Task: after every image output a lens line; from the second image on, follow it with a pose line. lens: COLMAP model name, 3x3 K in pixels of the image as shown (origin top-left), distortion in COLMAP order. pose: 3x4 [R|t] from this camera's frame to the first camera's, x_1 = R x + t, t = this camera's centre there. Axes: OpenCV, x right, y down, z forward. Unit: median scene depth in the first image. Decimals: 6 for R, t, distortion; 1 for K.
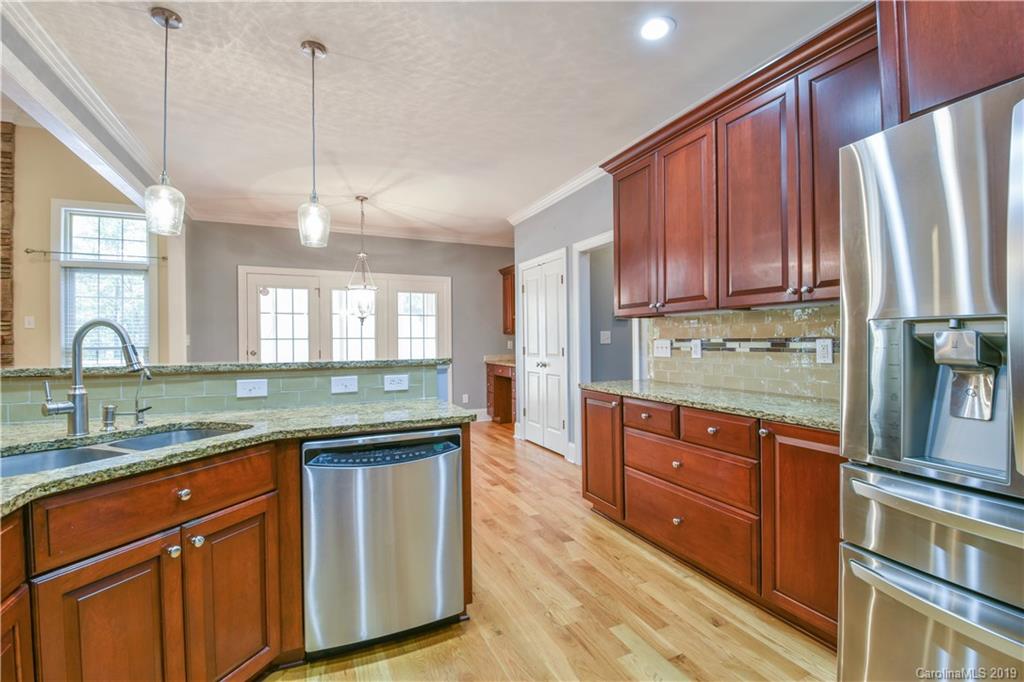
lens RADIAL K [[451.6, 0, 512.0], [0, 451.6, 341.0], [0, 0, 1]] dist [0.011337, -0.017275]
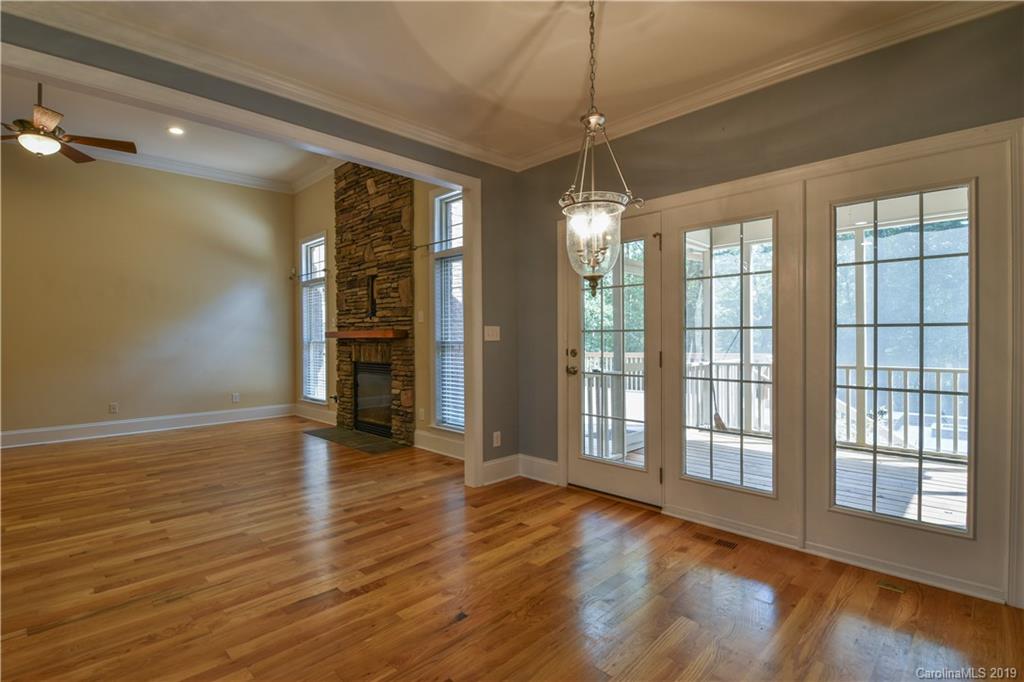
lens RADIAL K [[481.3, 0, 512.0], [0, 481.3, 341.0], [0, 0, 1]] dist [-0.019420, -0.000851]
pose [[0.354031, 0.011386, -0.935165, 0.047562], [0.008471, 0.999846, 0.015380, -0.000196], [0.935195, -0.013366, 0.353880, 0.813024]]
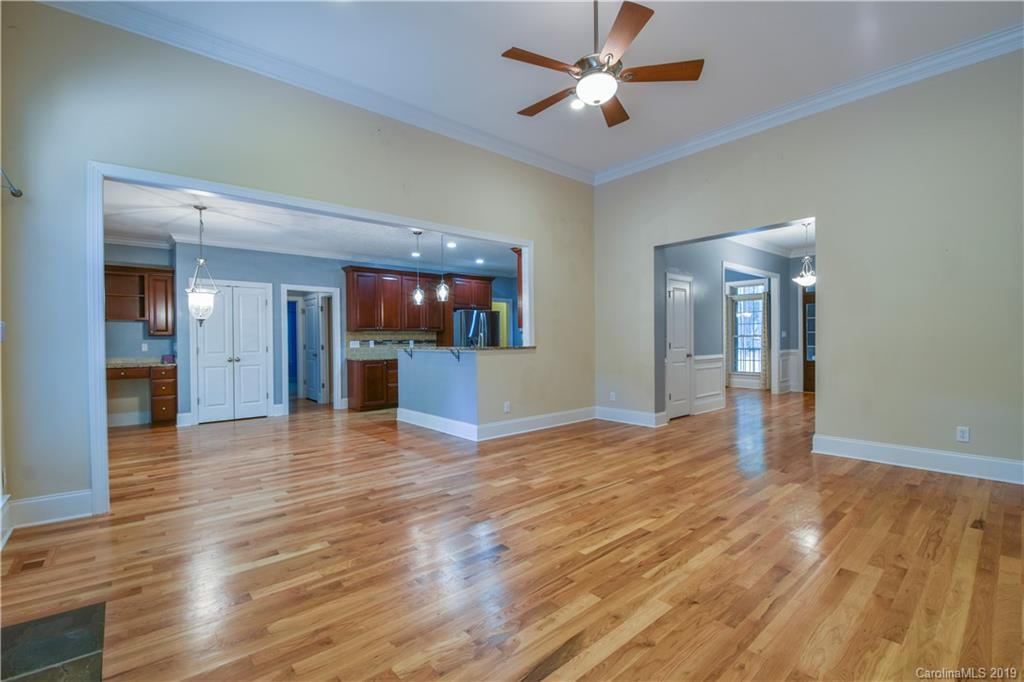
lens RADIAL K [[451.6, 0, 512.0], [0, 451.6, 341.0], [0, 0, 1]] dist [0.011337, -0.017275]
pose [[-0.284789, 0.006589, 0.958568, -1.622685], [0.011304, 0.999930, -0.003515, 0.011176], [-0.958524, 0.009835, -0.284843, 0.626942]]
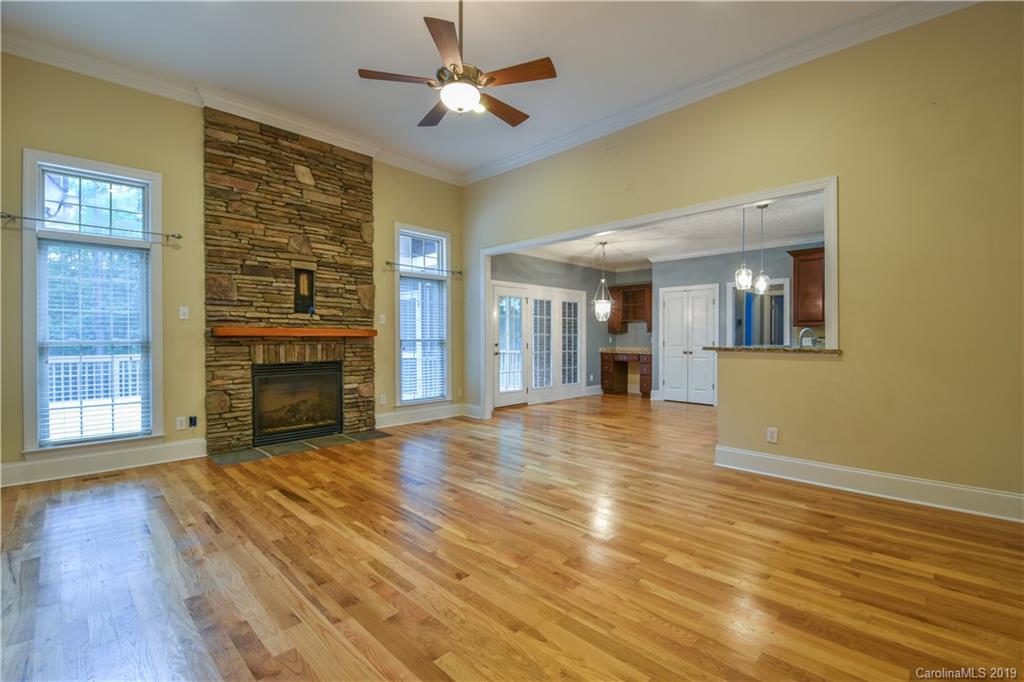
lens RADIAL K [[451.6, 0, 512.0], [0, 451.6, 341.0], [0, 0, 1]] dist [0.011337, -0.017275]
pose [[0.934493, 0.006911, 0.355915, -1.205800], [-0.010269, 0.999919, 0.007545, 0.006546], [-0.355833, -0.010706, 0.934488, -0.332192]]
